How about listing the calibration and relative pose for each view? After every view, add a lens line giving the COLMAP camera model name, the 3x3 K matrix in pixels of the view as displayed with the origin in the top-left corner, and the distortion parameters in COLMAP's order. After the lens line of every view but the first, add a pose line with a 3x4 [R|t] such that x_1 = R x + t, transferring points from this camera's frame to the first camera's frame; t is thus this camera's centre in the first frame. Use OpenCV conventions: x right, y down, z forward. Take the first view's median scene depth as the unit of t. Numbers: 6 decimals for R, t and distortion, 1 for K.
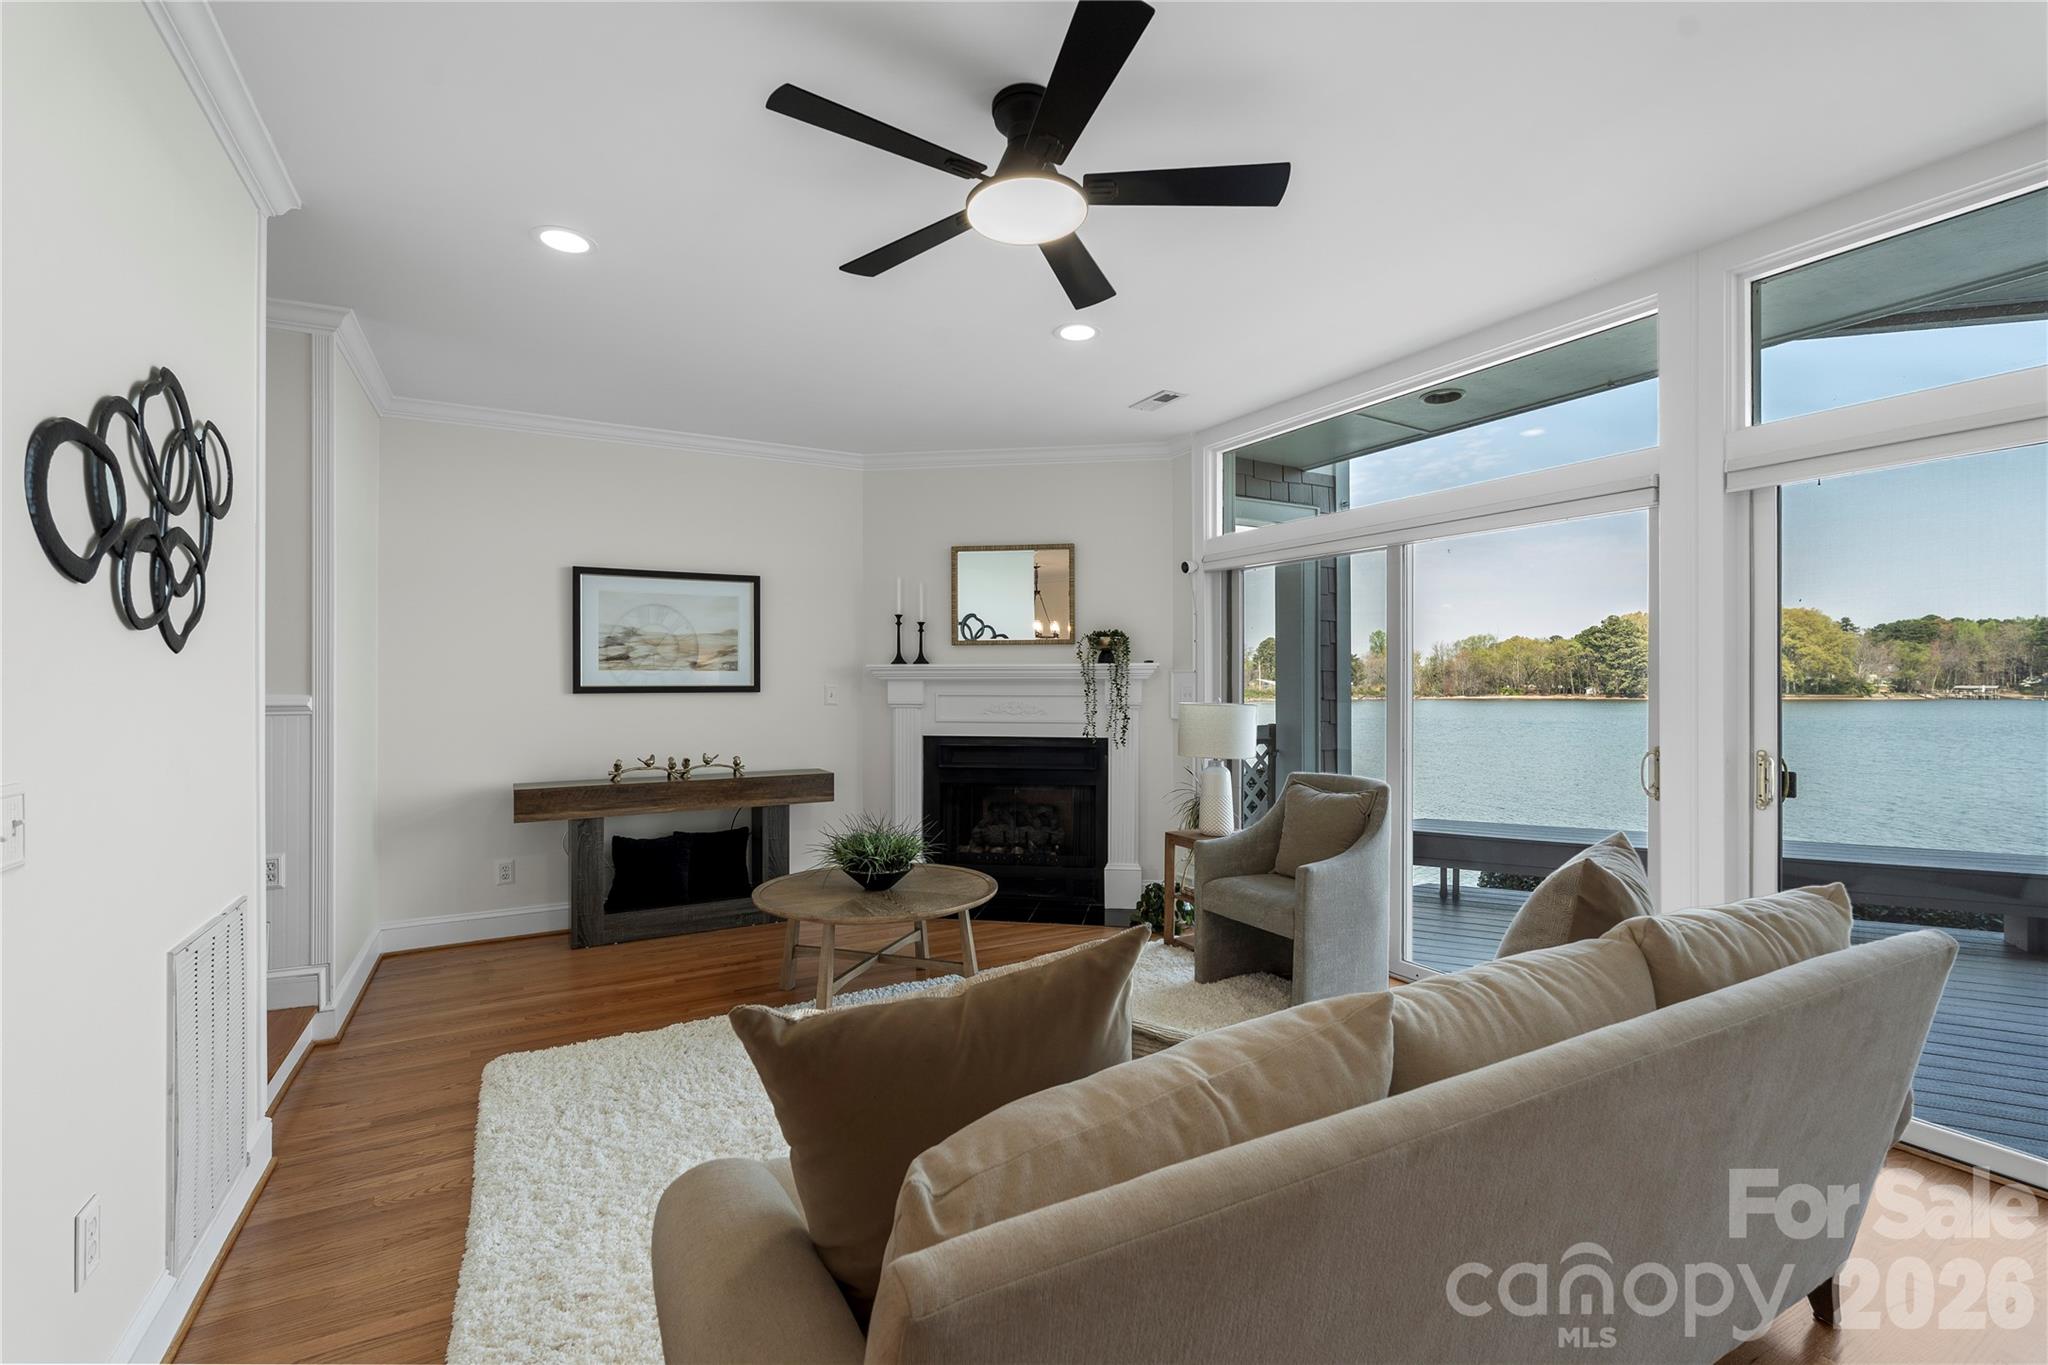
lens RADIAL K [[903.7, 0, 1030.5], [0, 903.7, 681.7], [0, 0, 1]] dist [-0.000035, 0.001699]
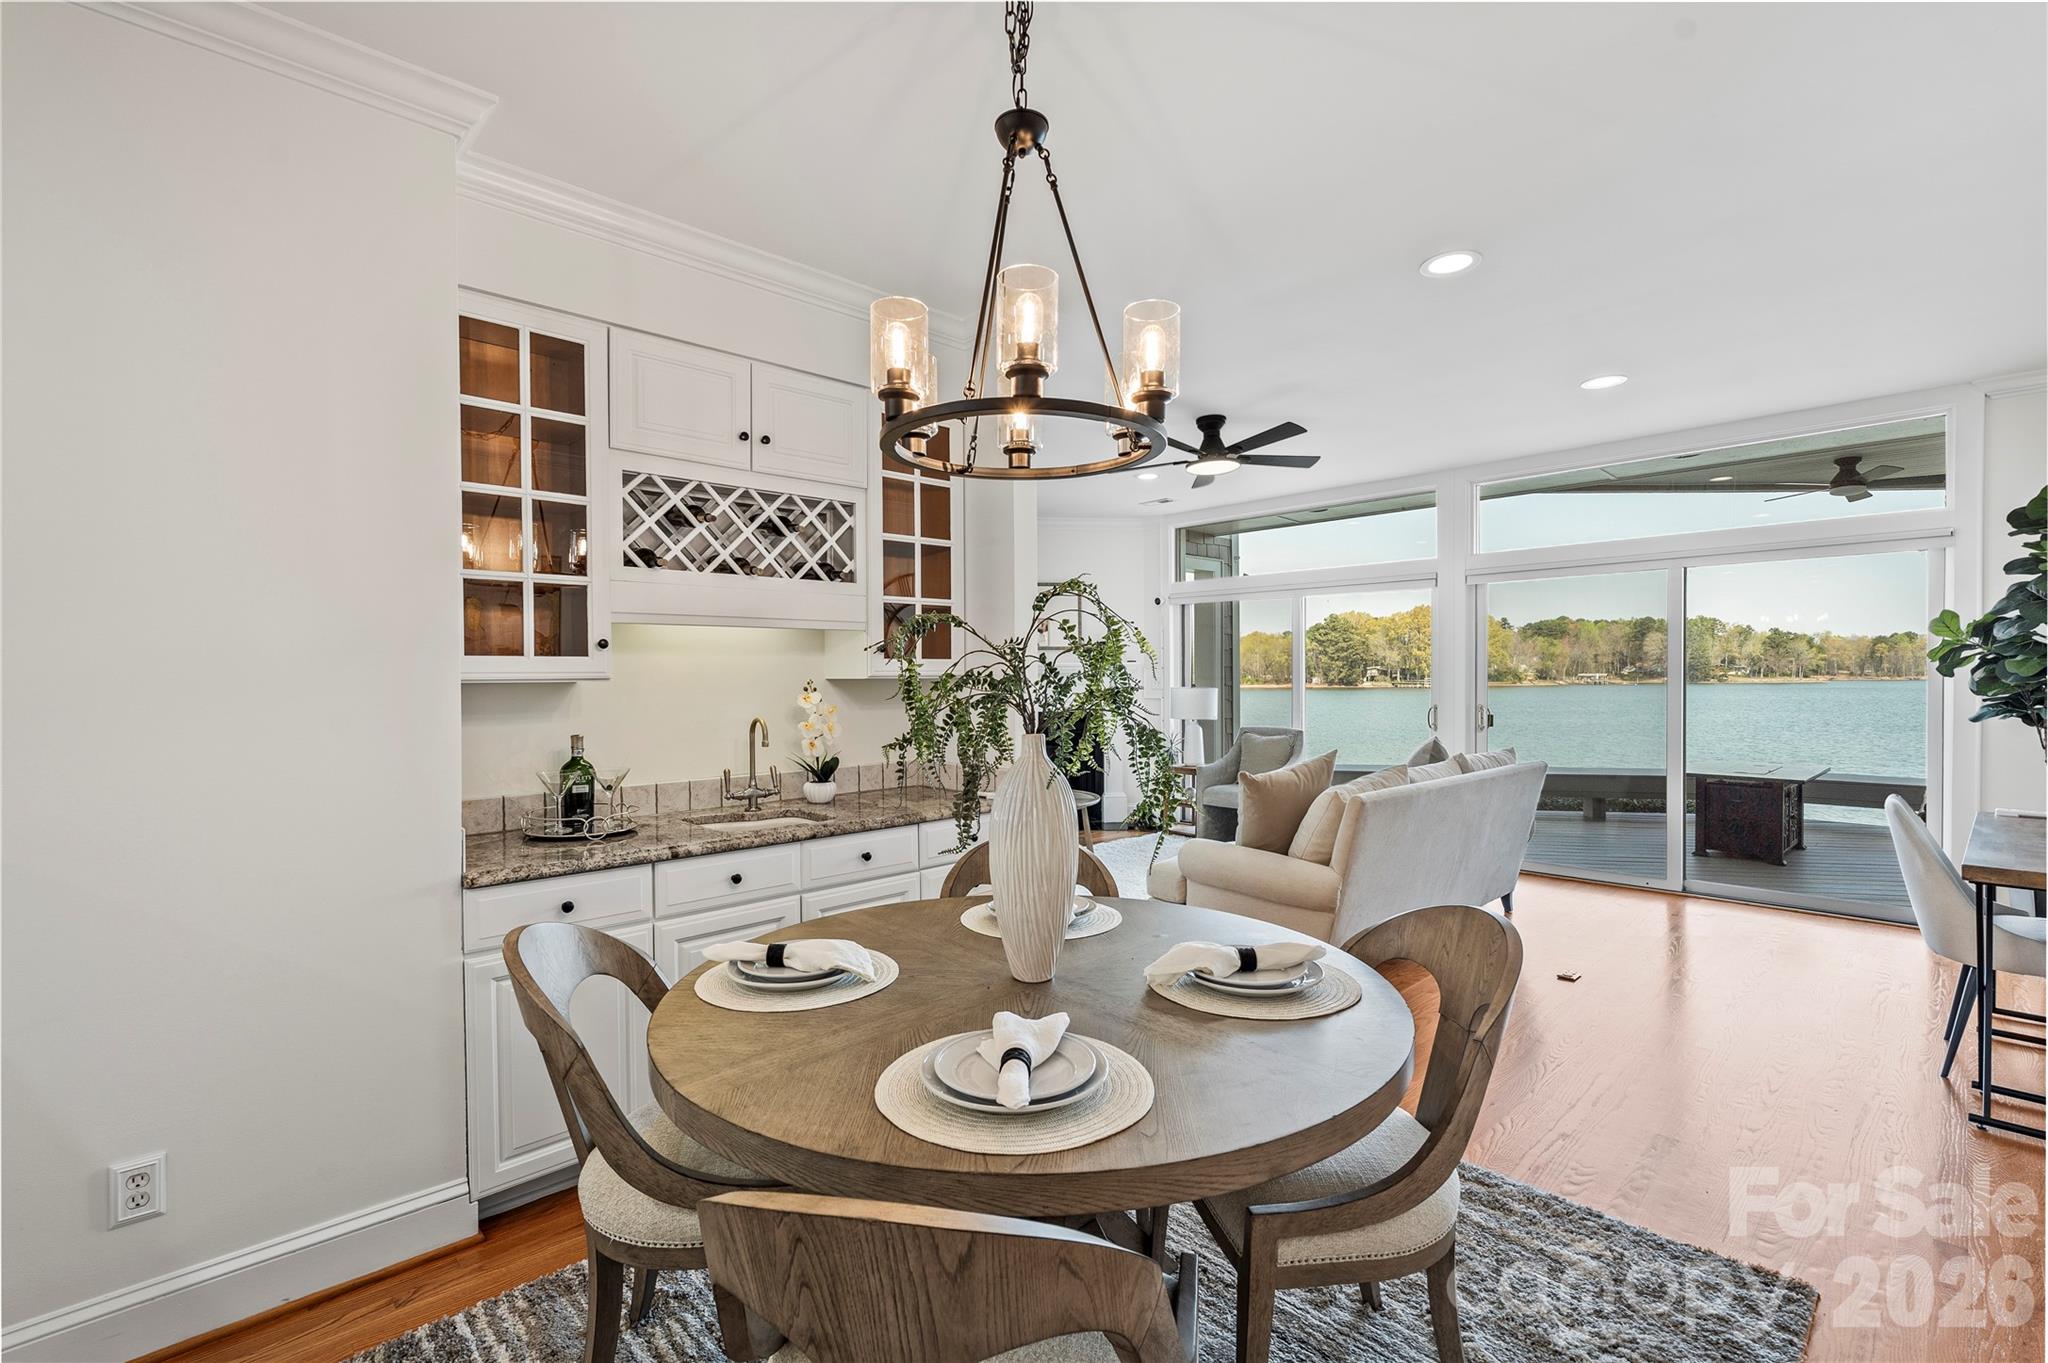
lens RADIAL K [[903.7, 0, 1029.9], [0, 903.7, 688.6], [0, 0, 1]] dist [-0.000035, 0.001699]
pose [[0.968867, -0.009918, 0.247384, -0.473901], [0.006089, 0.999850, 0.016237, -0.002856], [-0.247508, -0.014225, 0.968781, -0.508761]]
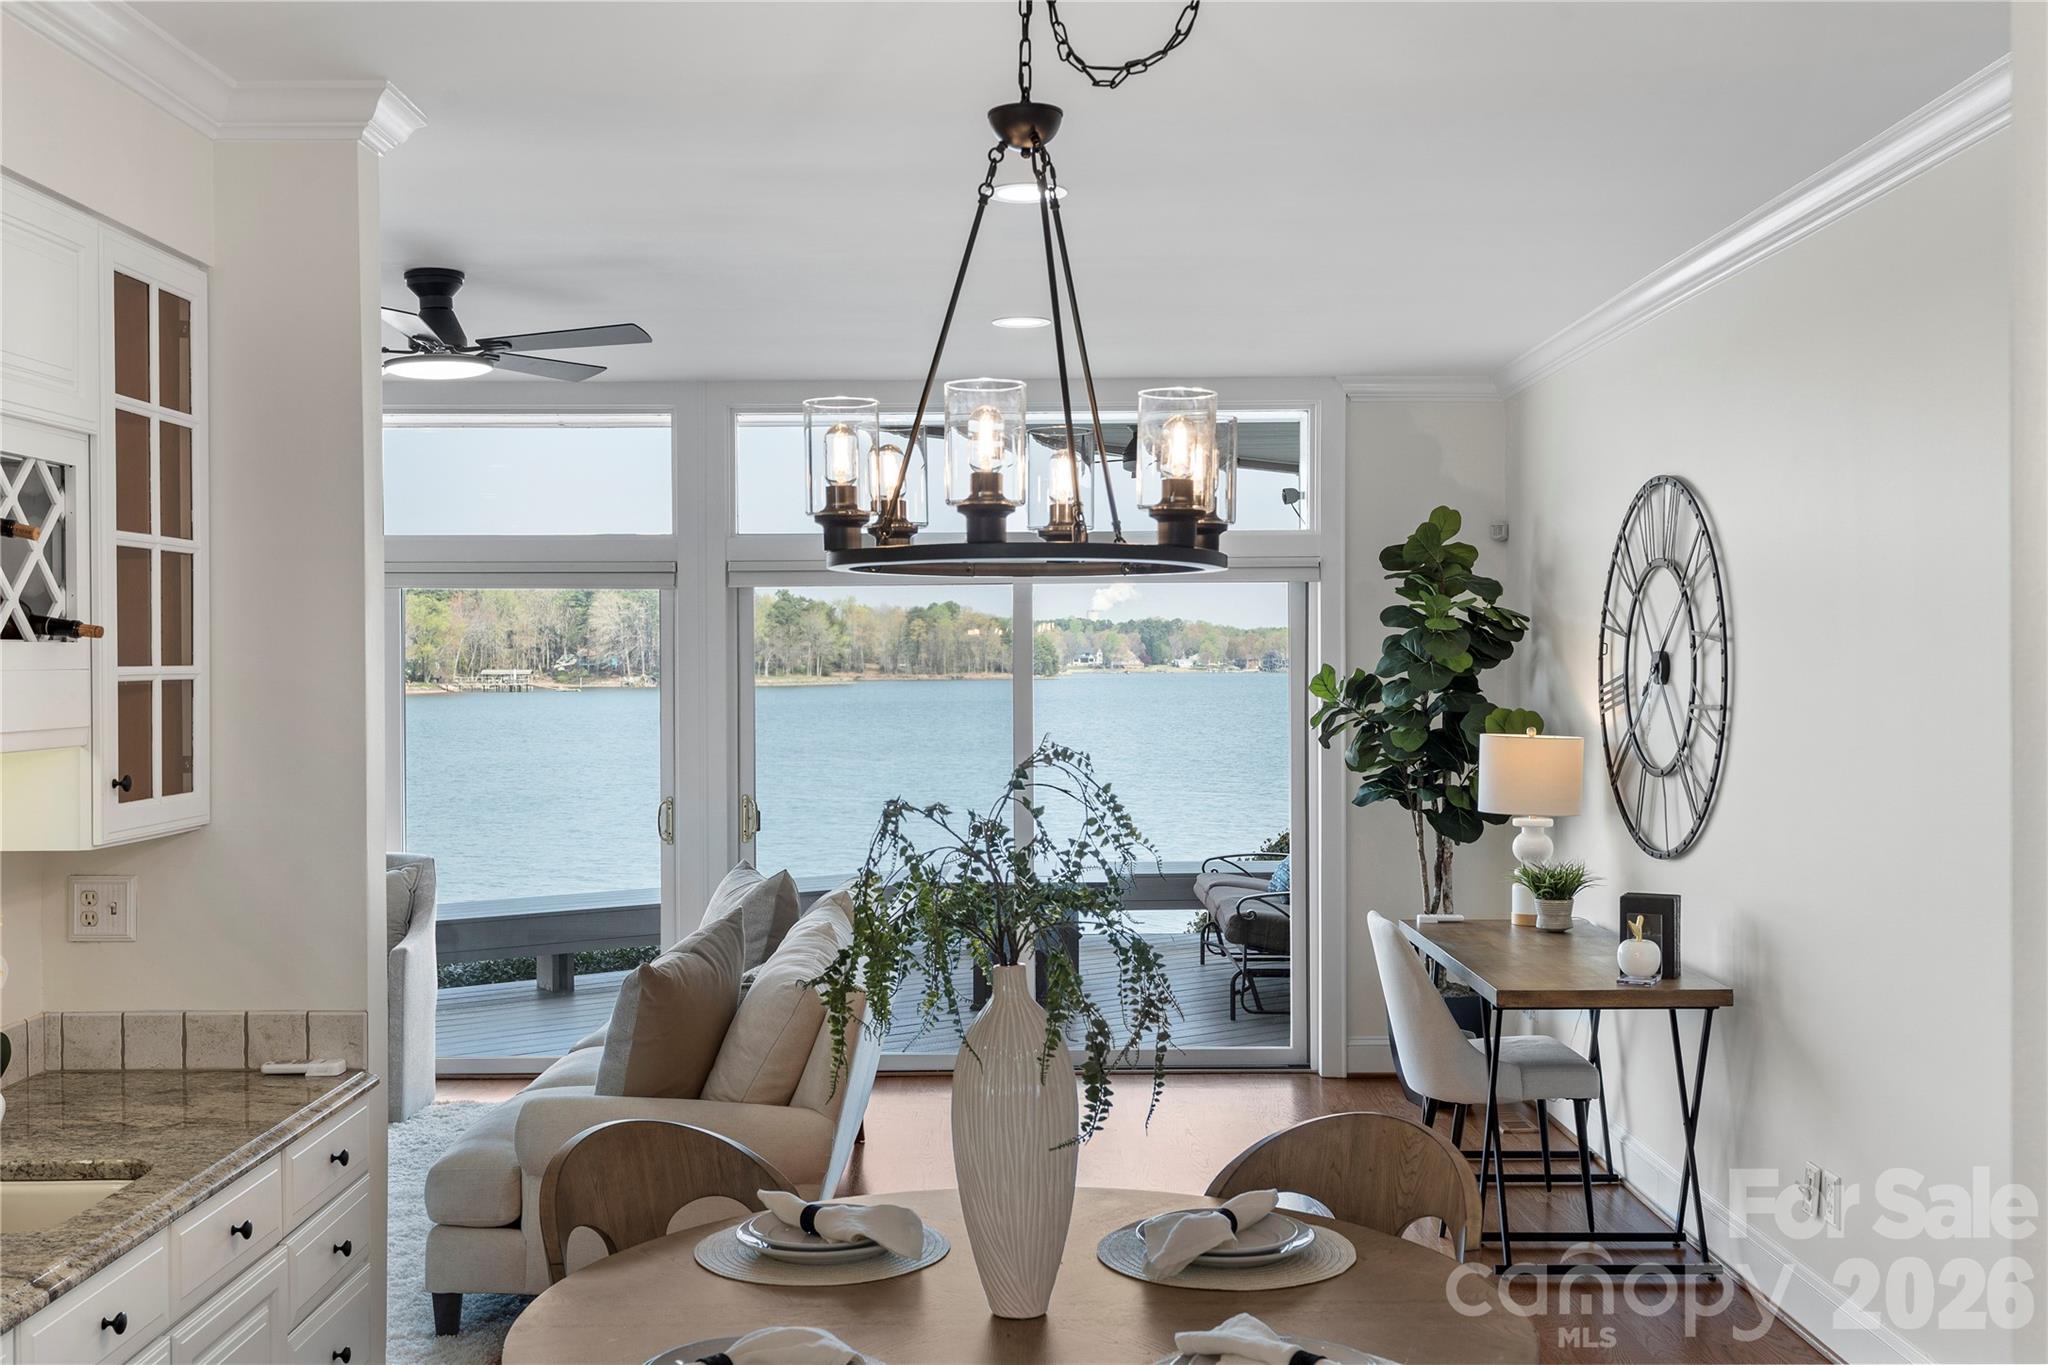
lens RADIAL K [[2047.4, 0, 1028.2], [0, 2047.4, 677.4], [0, 0, 1]] dist [0.017529, 0.000000]
pose [[0.490692, -0.008742, 0.871289, -0.896382], [0.003649, 0.999962, 0.007978, -0.065871], [-0.871325, -0.000735, 0.490705, -0.443873]]
